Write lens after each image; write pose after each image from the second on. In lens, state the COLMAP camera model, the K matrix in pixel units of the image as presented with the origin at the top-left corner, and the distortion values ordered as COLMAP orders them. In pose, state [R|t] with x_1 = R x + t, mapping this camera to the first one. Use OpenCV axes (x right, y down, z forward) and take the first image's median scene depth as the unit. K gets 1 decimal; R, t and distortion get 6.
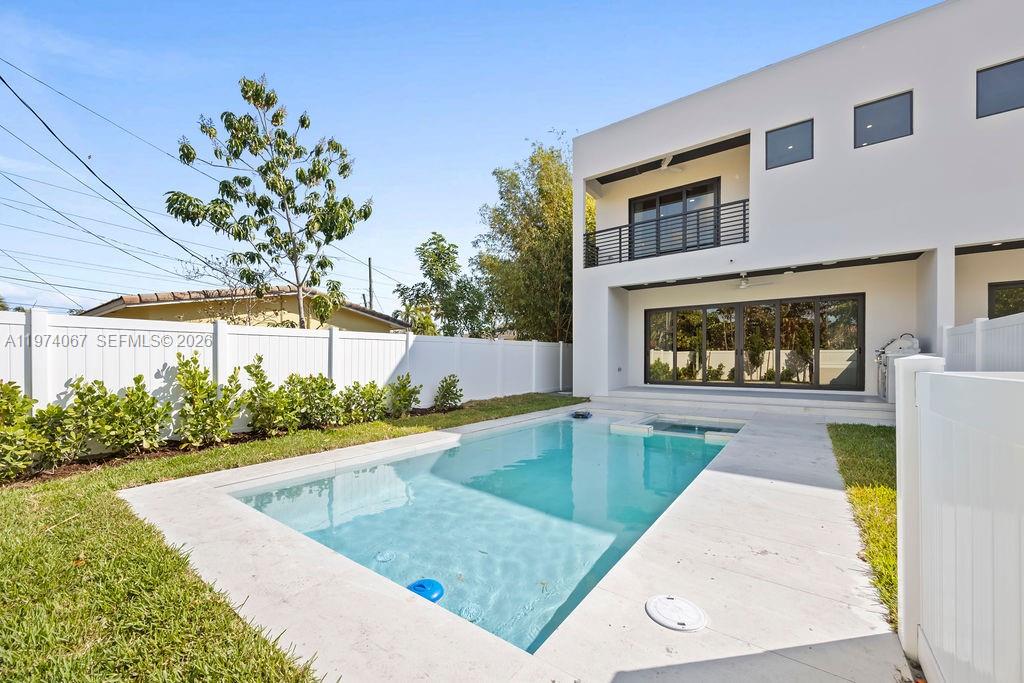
lens RADIAL K [[397.3, 0, 508.7], [0, 397.3, 347.7], [0, 0, 1]] dist [0.000607, -0.000131]
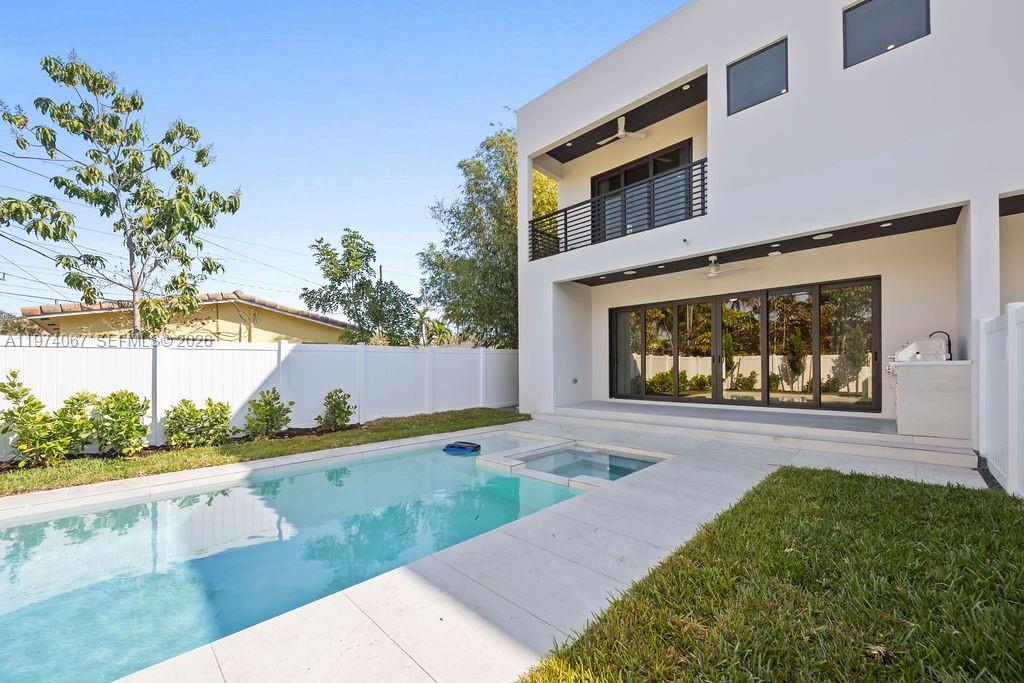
lens RADIAL K [[396.8, 0, 510.3], [0, 396.8, 352.8], [0, 0, 1]] dist [-0.000736, -0.000028]
pose [[0.990188, -0.011065, -0.139306, 0.295651], [0.010576, 0.999935, -0.004248, -0.002775], [0.139344, 0.002733, 0.990240, 0.177096]]
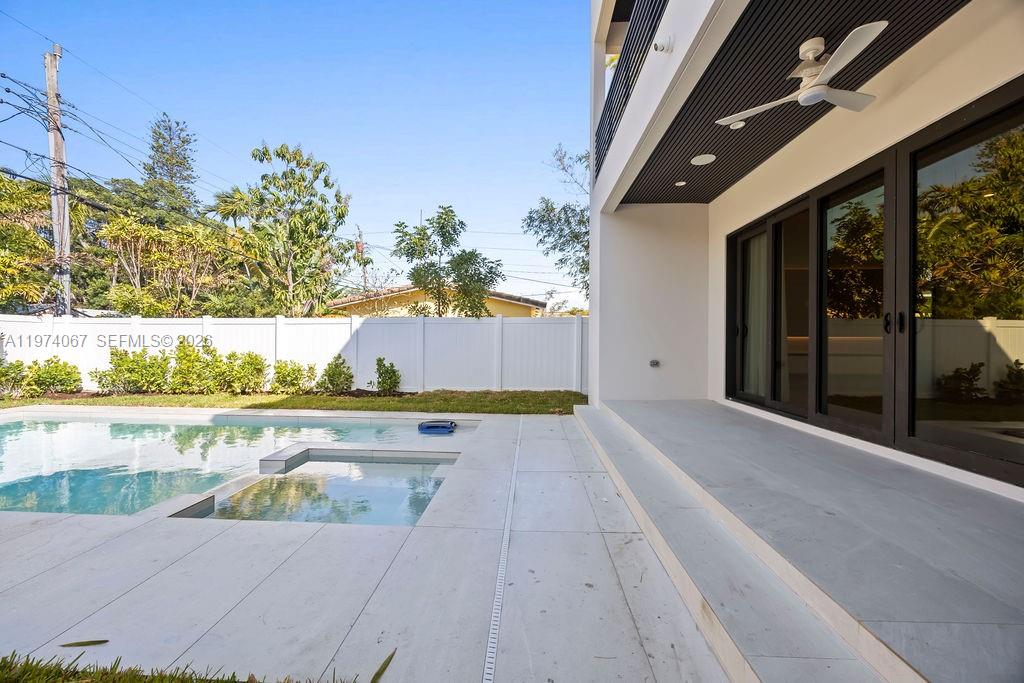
lens RADIAL K [[397.3, 0, 508.7], [0, 397.3, 347.7], [0, 0, 1]] dist [0.000607, -0.000131]
pose [[0.551797, 0.013819, -0.833864, 0.686923], [0.014350, 0.999557, 0.026060, 0.019799], [0.833855, -0.026346, 0.551354, 0.625920]]
